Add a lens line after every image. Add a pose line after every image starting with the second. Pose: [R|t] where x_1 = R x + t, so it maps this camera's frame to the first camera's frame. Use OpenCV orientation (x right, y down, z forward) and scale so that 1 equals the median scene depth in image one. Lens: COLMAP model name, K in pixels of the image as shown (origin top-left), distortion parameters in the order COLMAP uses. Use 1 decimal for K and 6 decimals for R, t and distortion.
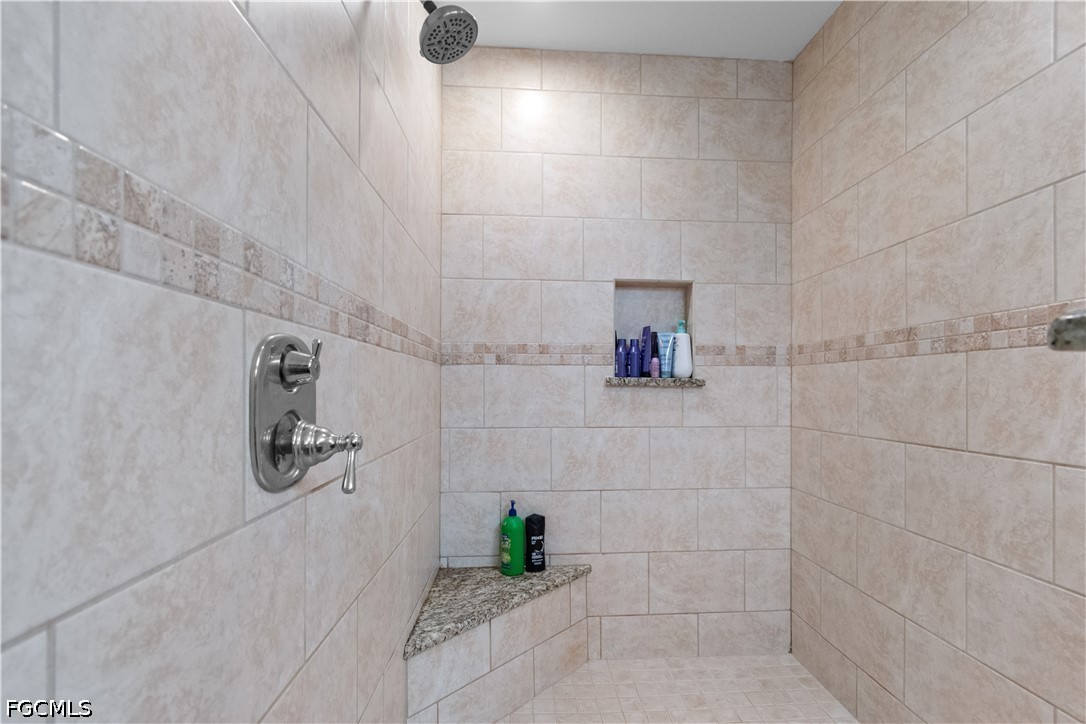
lens RADIAL K [[491.6, 0, 543.7], [0, 491.6, 362.2], [0, 0, 1]] dist [0.006715, -0.001251]
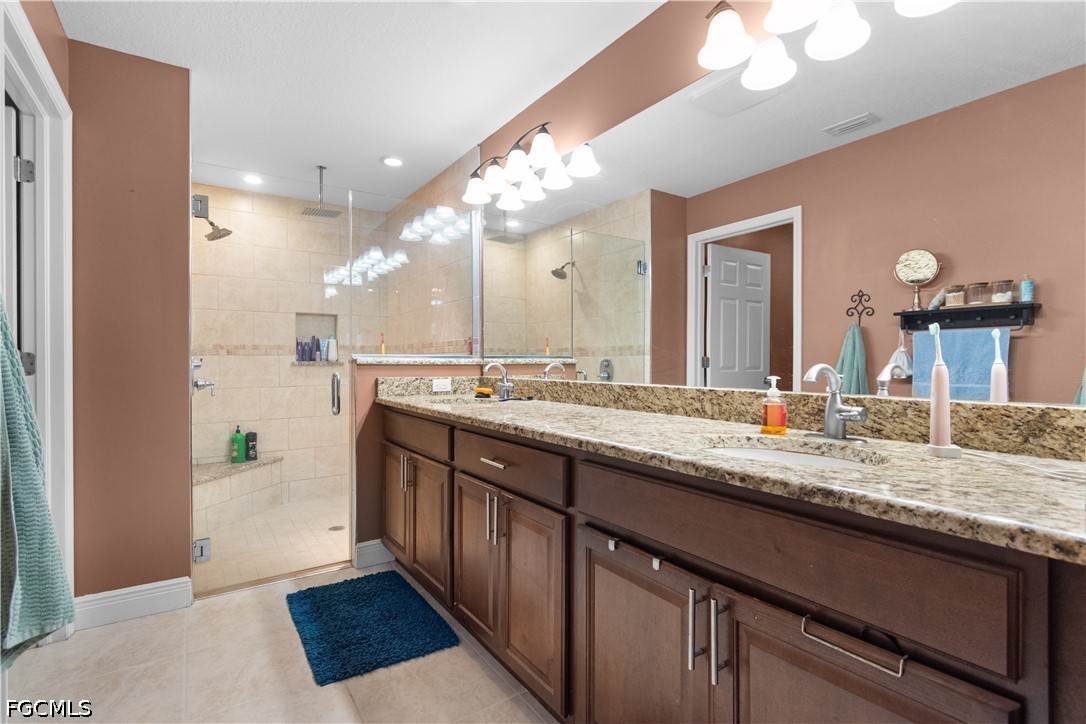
lens RADIAL K [[491.6, 0, 534.5], [0, 491.6, 356.6], [0, 0, 1]] dist [0.006715, -0.001251]
pose [[0.839002, -0.006067, 0.544095, -0.132883], [0.003775, 0.999979, 0.005329, 0.004337], [-0.544116, -0.002417, 0.839007, -1.222099]]
